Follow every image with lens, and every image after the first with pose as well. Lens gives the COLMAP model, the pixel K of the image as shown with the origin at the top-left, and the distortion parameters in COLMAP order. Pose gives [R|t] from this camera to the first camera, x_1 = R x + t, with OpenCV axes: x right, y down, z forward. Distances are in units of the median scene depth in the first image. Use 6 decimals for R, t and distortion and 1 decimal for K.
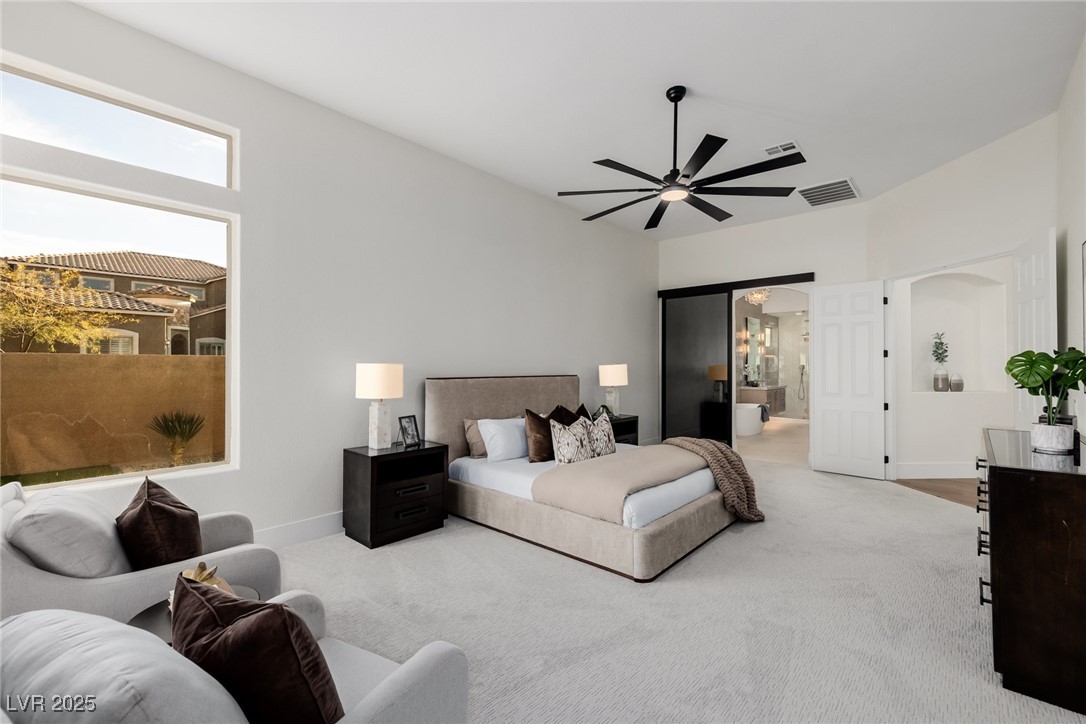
lens RADIAL K [[458.8, 0, 543.0], [0, 458.8, 362.0], [0, 0, 1]] dist [-0.000158, 0.000012]
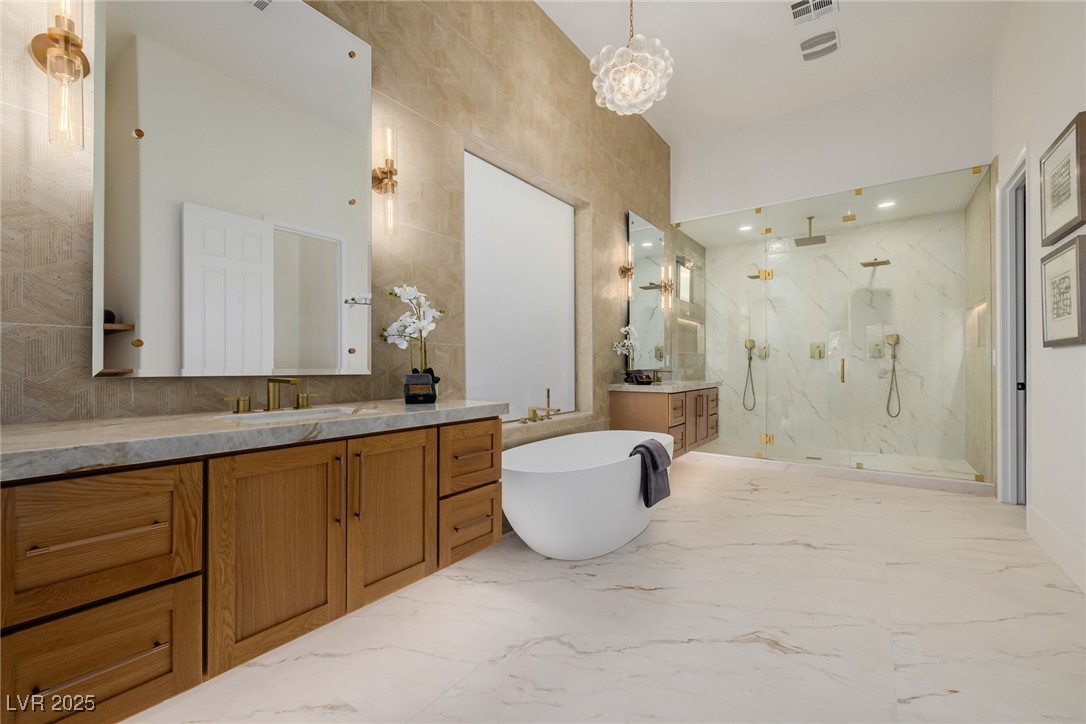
lens RADIAL K [[458.8, 0, 543.0], [0, 458.8, 362.0], [0, 0, 1]] dist [-0.000158, 0.000012]
pose [[0.992617, -0.001822, 0.121275, 0.323599], [0.001516, 0.999995, 0.002616, 0.033344], [-0.121279, -0.002413, 0.992616, 0.613967]]
